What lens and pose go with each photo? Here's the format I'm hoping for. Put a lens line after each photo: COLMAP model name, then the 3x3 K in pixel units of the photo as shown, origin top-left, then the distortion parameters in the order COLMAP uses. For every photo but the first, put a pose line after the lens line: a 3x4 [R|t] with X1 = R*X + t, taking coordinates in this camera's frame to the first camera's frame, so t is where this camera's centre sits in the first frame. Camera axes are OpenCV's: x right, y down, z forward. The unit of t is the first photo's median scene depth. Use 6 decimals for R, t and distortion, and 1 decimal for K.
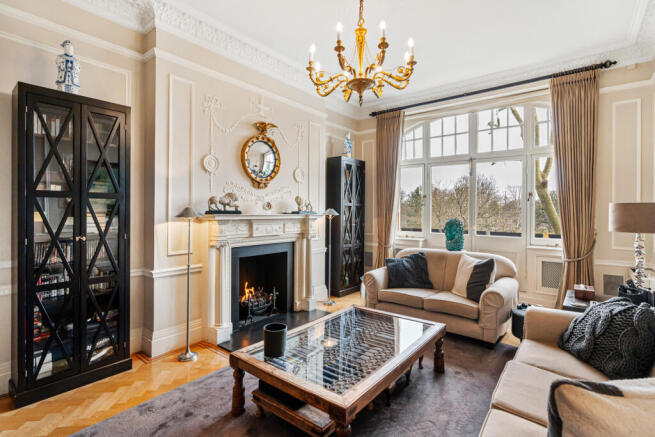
lens RADIAL K [[321.6, 0, 329.9], [0, 321.6, 216.6], [0, 0, 1]] dist [0.004453, -0.000265]
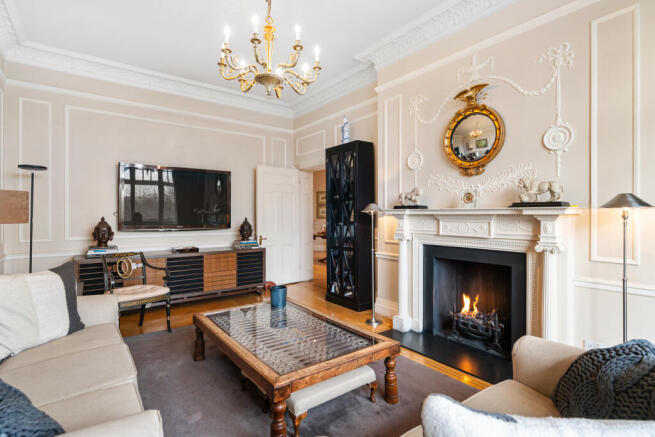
lens RADIAL K [[321.6, 0, 329.4], [0, 321.6, 213.8], [0, 0, 1]] dist [0.004453, -0.000265]
pose [[-0.213052, 0.005429, -0.977026, 0.671853], [-0.001866, 0.999980, 0.005963, 0.000660], [0.977039, 0.003093, -0.213038, 0.901942]]
